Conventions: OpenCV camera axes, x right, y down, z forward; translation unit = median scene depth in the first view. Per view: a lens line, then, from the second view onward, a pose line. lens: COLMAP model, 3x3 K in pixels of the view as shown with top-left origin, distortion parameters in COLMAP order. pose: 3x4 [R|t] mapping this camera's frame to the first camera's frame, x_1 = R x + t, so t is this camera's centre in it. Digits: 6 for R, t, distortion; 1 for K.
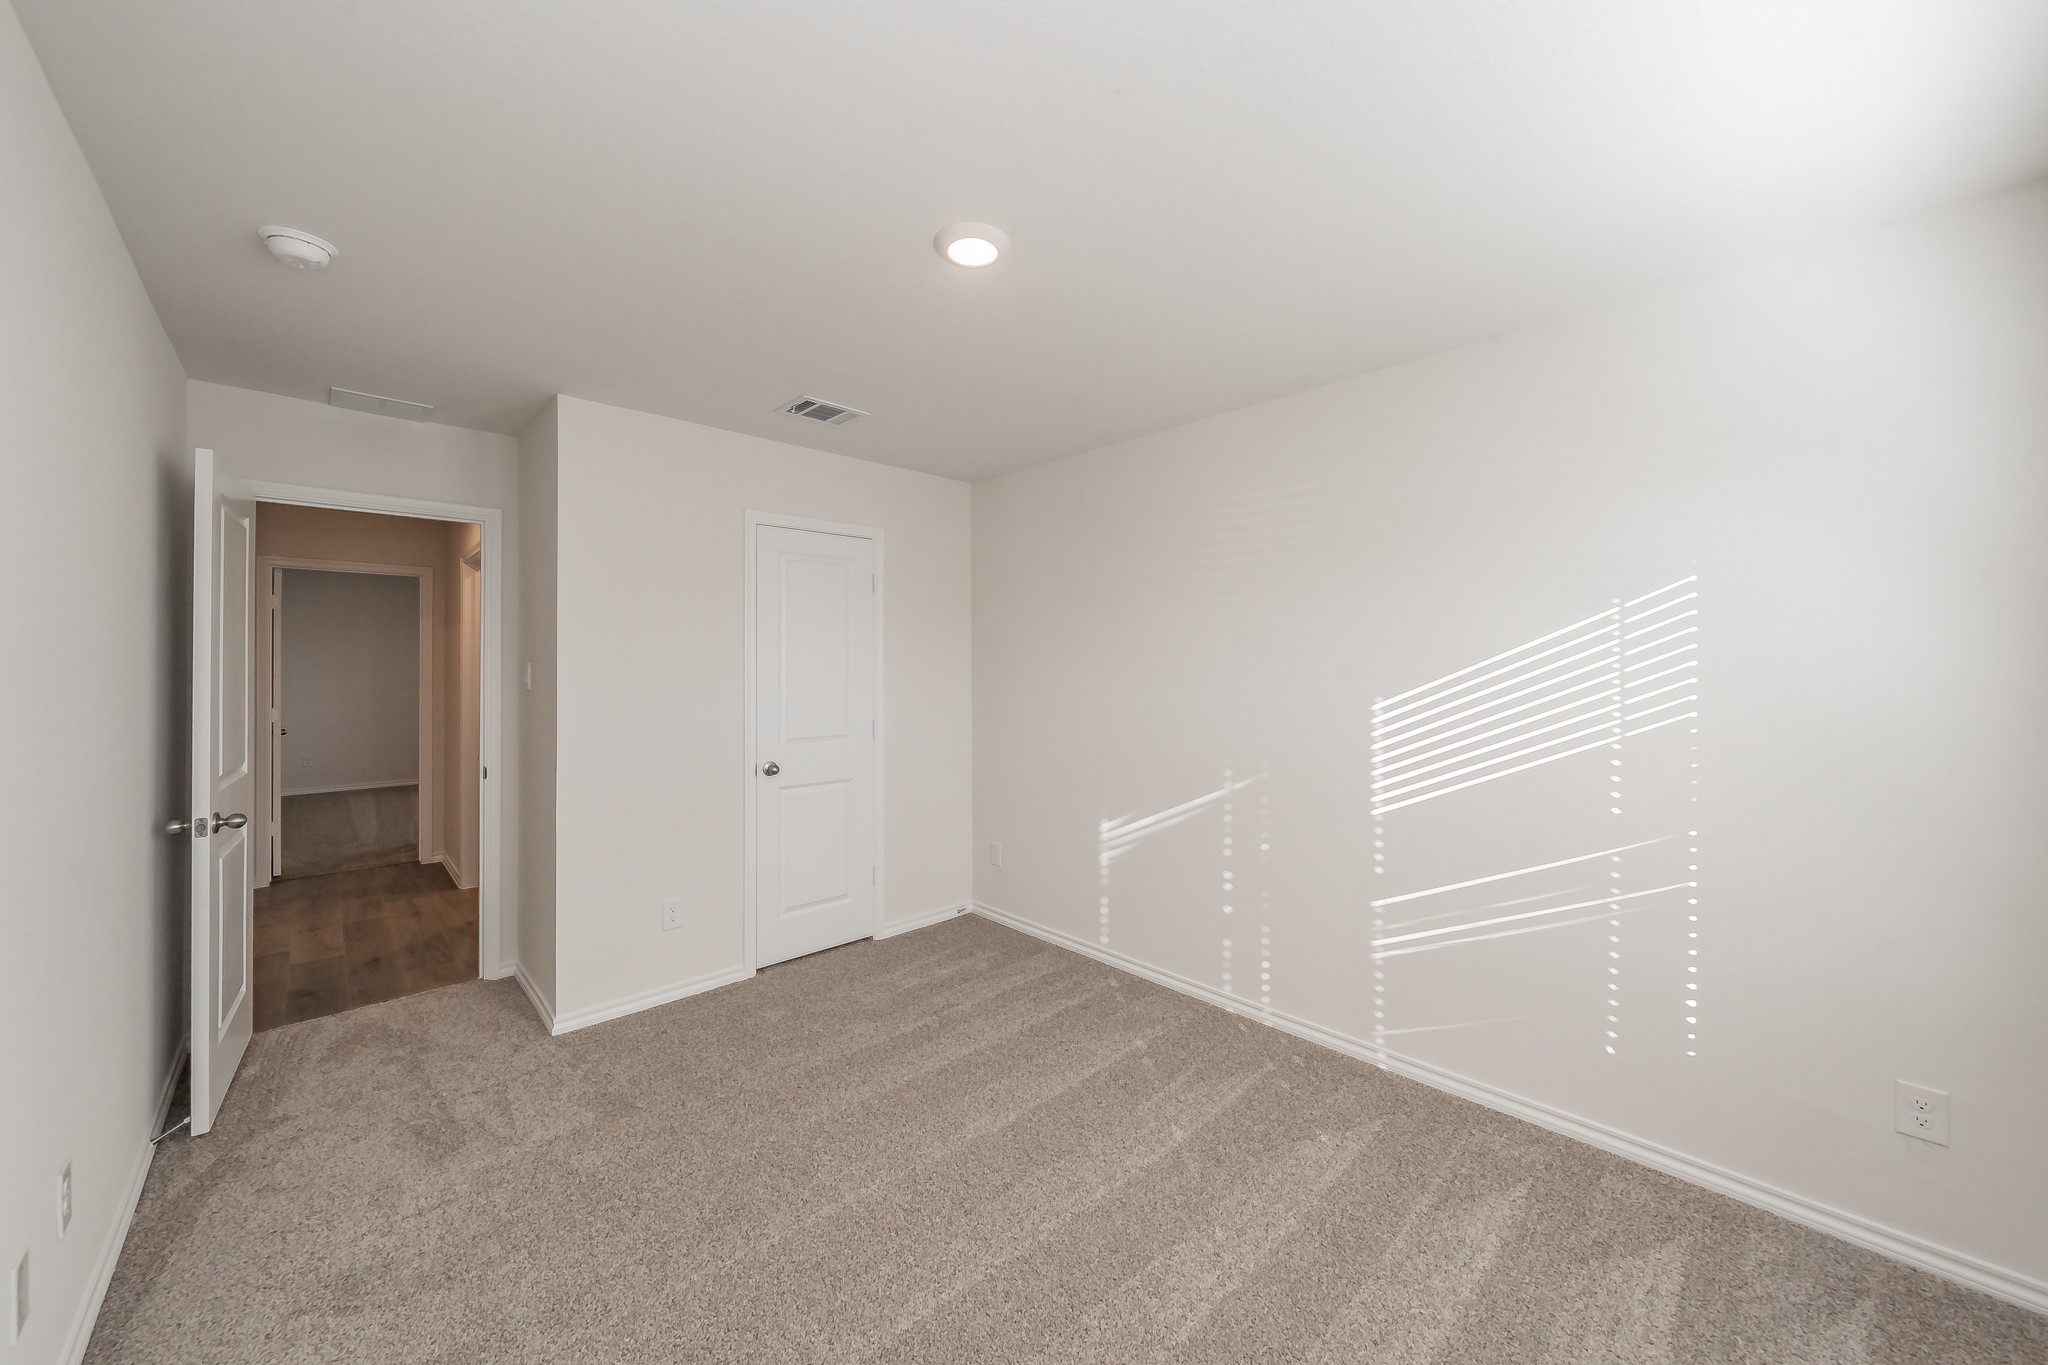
lens RADIAL K [[744.9, 0, 1024.3], [0, 744.9, 661.9], [0, 0, 1]] dist [0.000419, -0.000100]
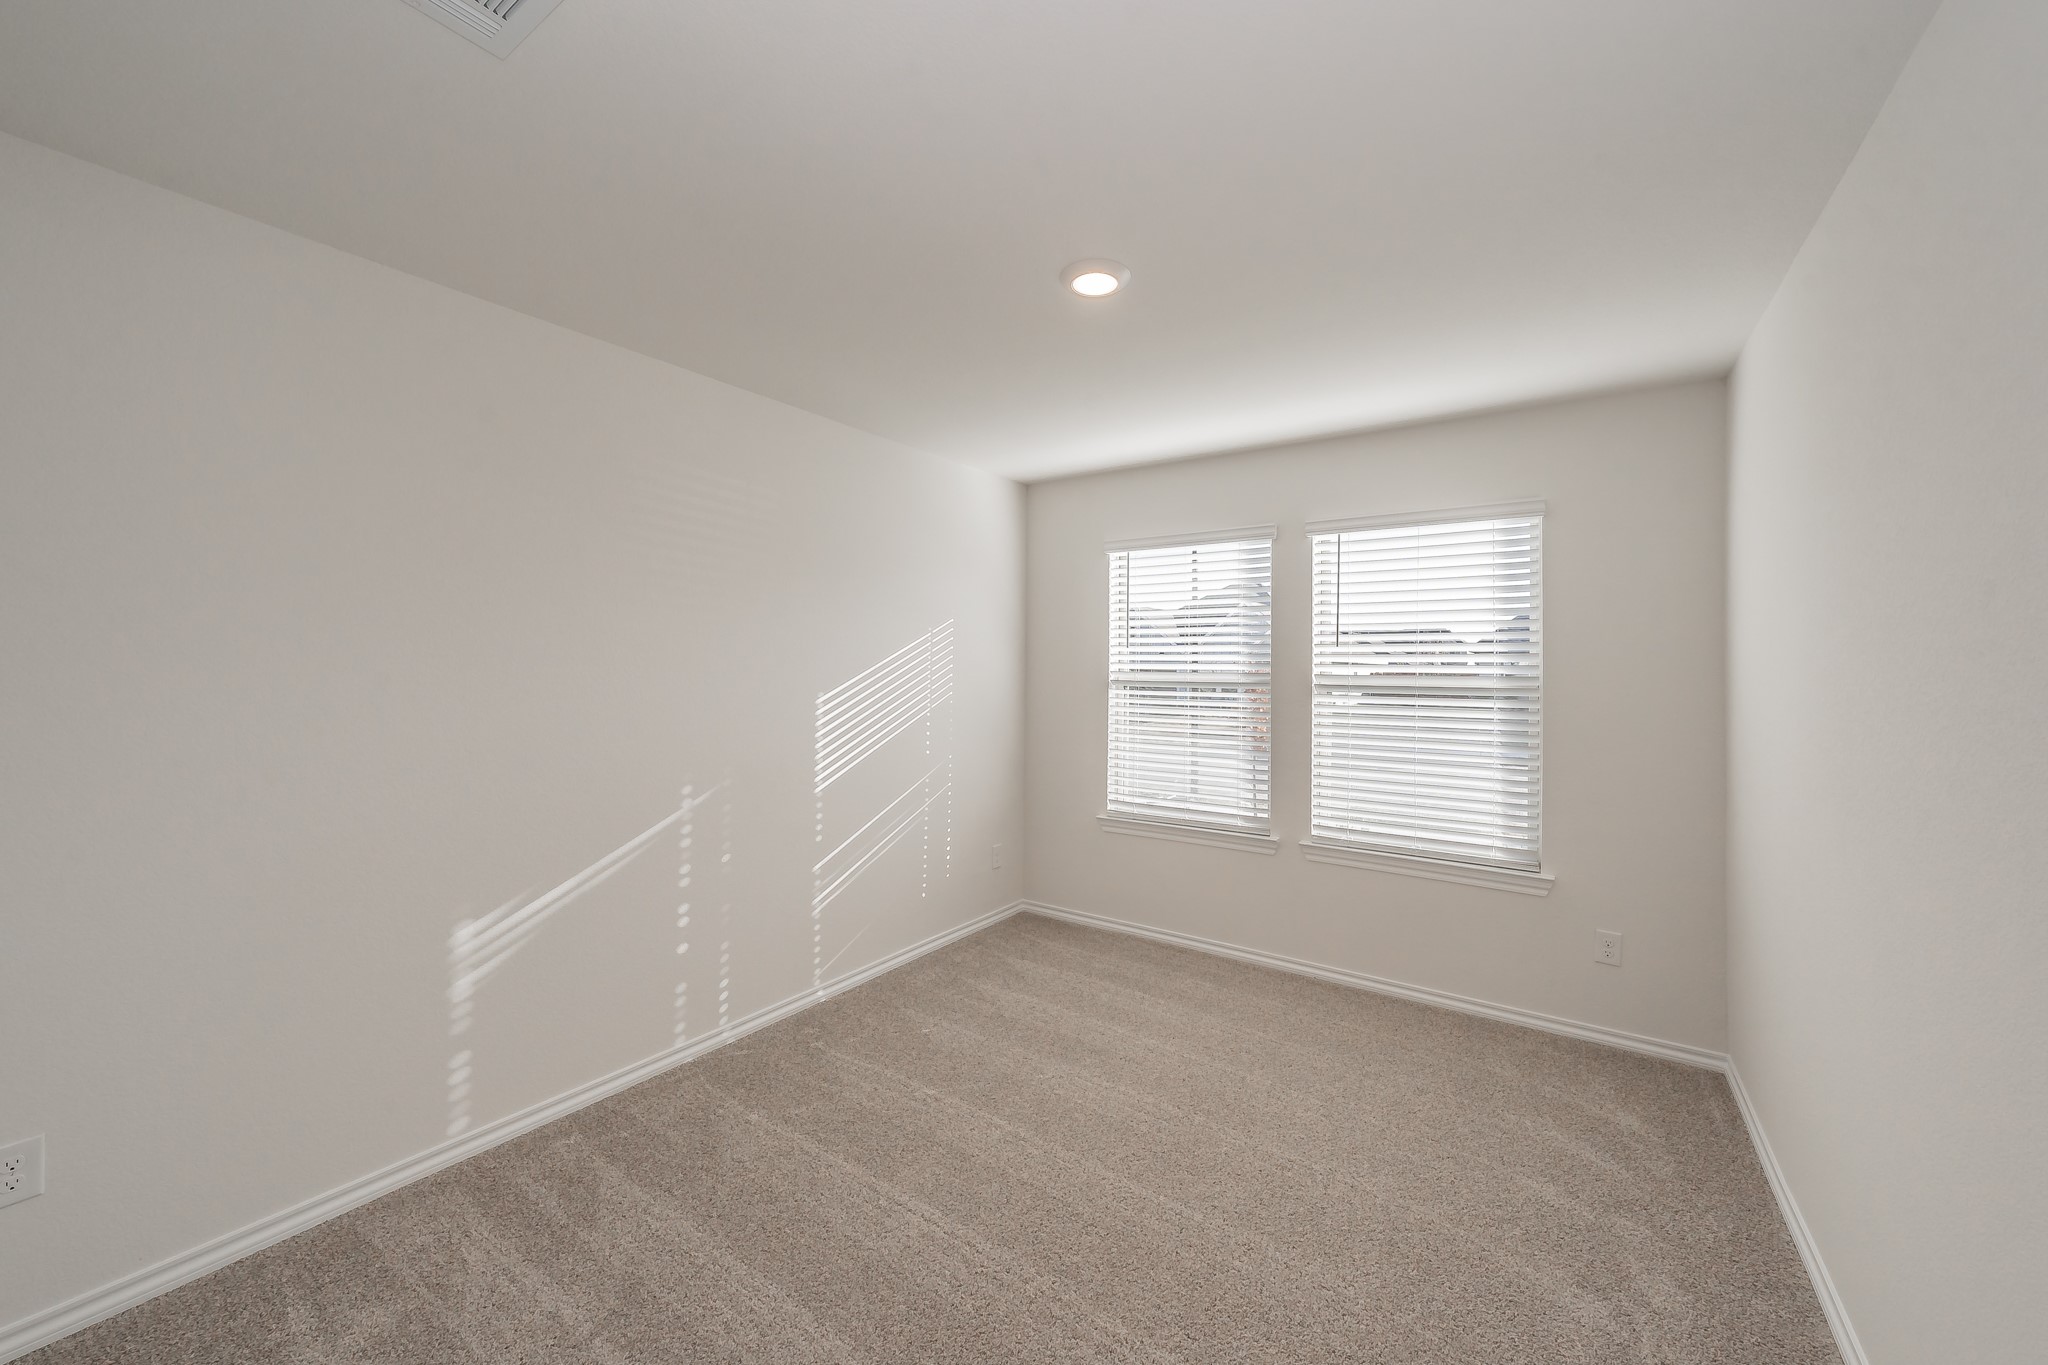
lens RADIAL K [[744.9, 0, 1031.3], [0, 744.9, 681.9], [0, 0, 1]] dist [0.000419, -0.000100]
pose [[-0.186481, -0.012207, 0.982383, -0.656670], [-0.001160, 0.999925, 0.012204, 0.013334], [-0.982458, 0.001136, -0.186481, 0.777654]]
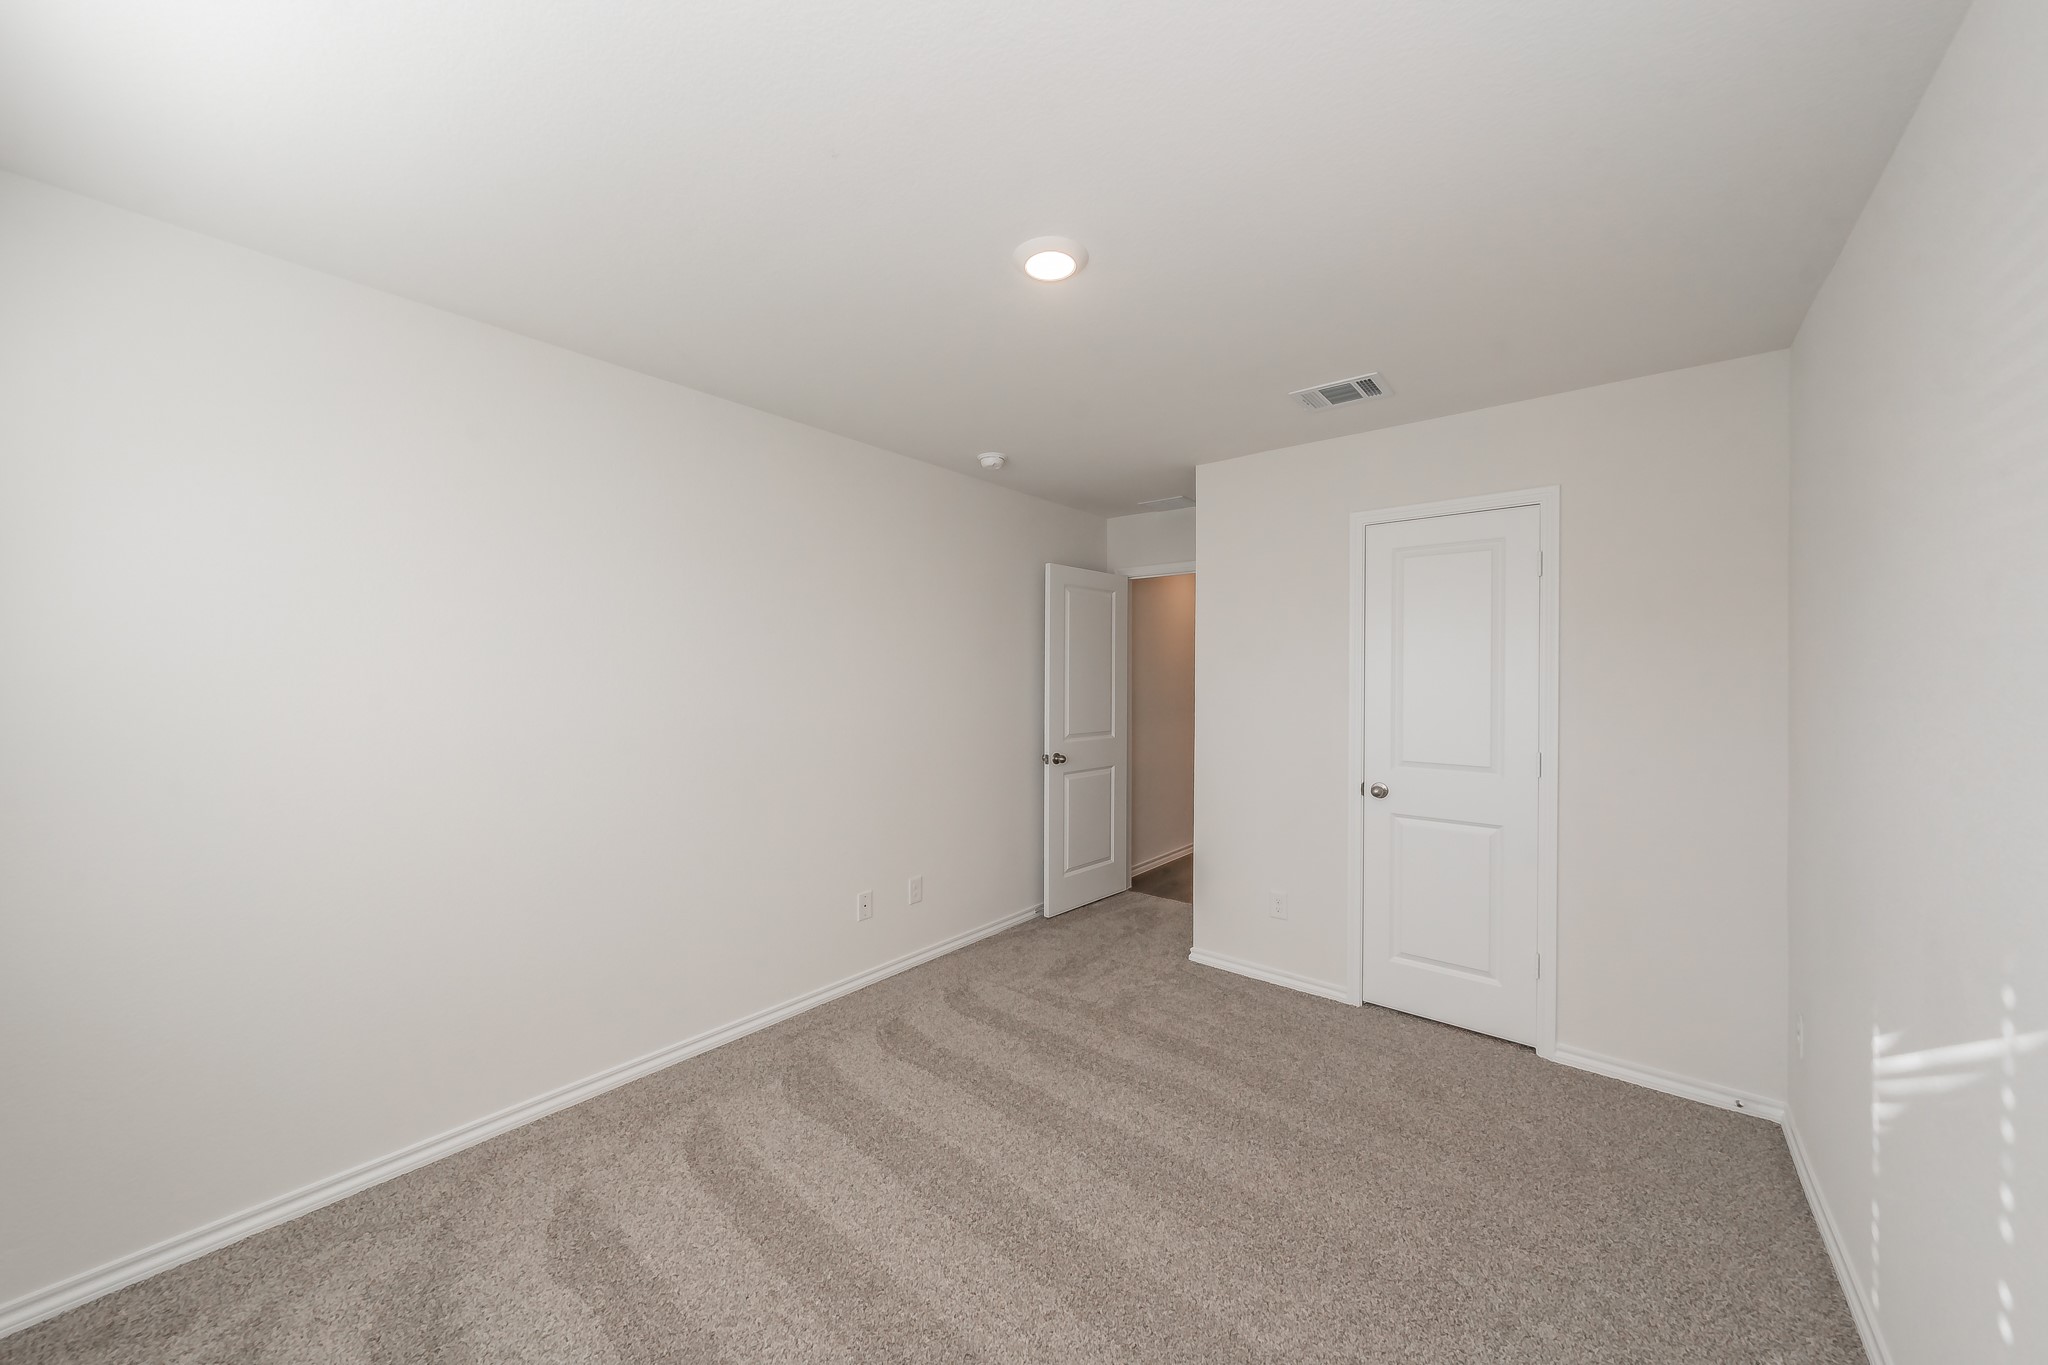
lens RADIAL K [[719.8, 0, 1029.8], [0, 719.8, 677.3], [0, 0, 1]] dist [-0.006027, 0.000729]
pose [[0.120243, -0.000205, -0.992744, 0.545729], [-0.001731, 0.999998, -0.000416, 0.006851], [0.992743, 0.001768, 0.120242, 0.530636]]
